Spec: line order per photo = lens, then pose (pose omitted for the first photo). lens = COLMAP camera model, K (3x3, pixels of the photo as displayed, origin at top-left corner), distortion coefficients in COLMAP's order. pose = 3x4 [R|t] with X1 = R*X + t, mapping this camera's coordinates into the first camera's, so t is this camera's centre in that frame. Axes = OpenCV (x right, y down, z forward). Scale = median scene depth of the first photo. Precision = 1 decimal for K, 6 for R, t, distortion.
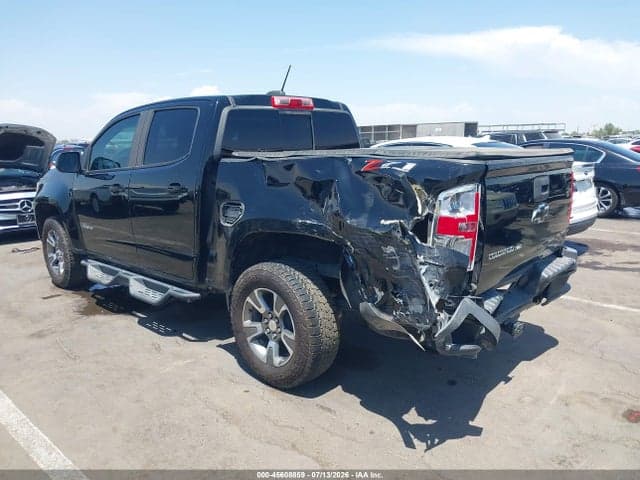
lens RADIAL K [[498.6, 0, 320.0], [0, 498.6, 240.0], [0, 0, 1]] dist [0.006990, -0.002594]
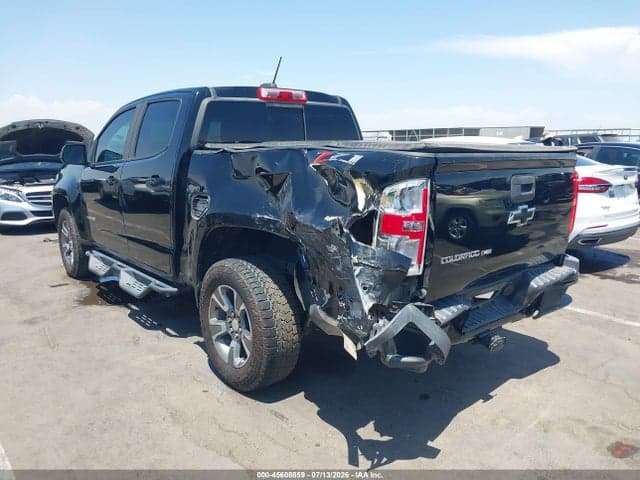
lens RADIAL K [[498.6, 0, 320.0], [0, 498.6, 240.0], [0, 0, 1]] dist [0.006990, -0.002594]
pose [[0.993438, 0.035756, -0.108640, 0.162038], [-0.036191, 0.999343, -0.002042, 0.004867], [0.108495, 0.005960, 0.994079, 0.061200]]
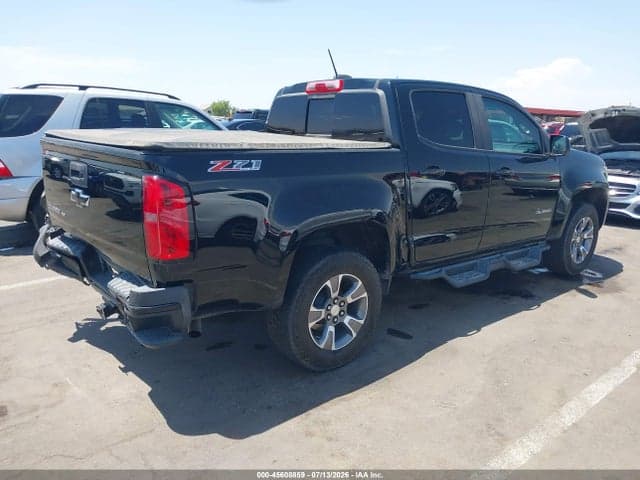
lens RADIAL K [[508.7, 0, 329.5], [0, 508.7, 240.3], [0, 0, 1]] dist [0.010034, 0.002075]
pose [[-0.098942, 0.238258, -0.966149, 1.251661], [-0.209653, 0.944128, 0.254298, -0.302193], [0.972757, 0.227717, -0.043463, 1.385331]]
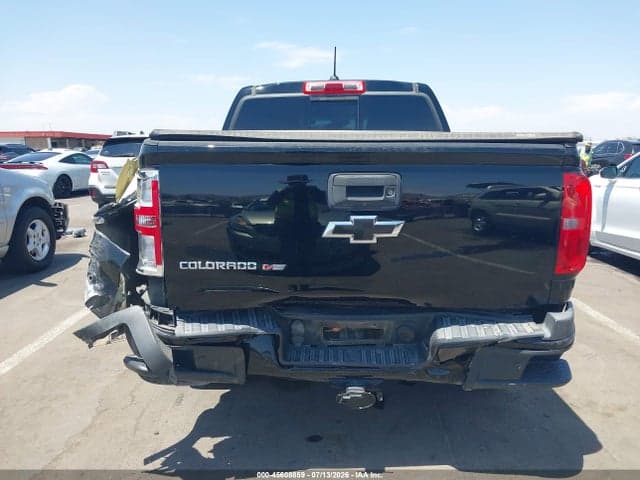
lens RADIAL K [[508.7, 0, 329.5], [0, 508.7, 240.3], [0, 0, 1]] dist [0.010034, 0.002075]
pose [[0.677442, 0.139784, -0.722172, 0.800346], [-0.144020, 0.987981, 0.056135, -0.062228], [0.721340, 0.065979, 0.689432, 0.456695]]
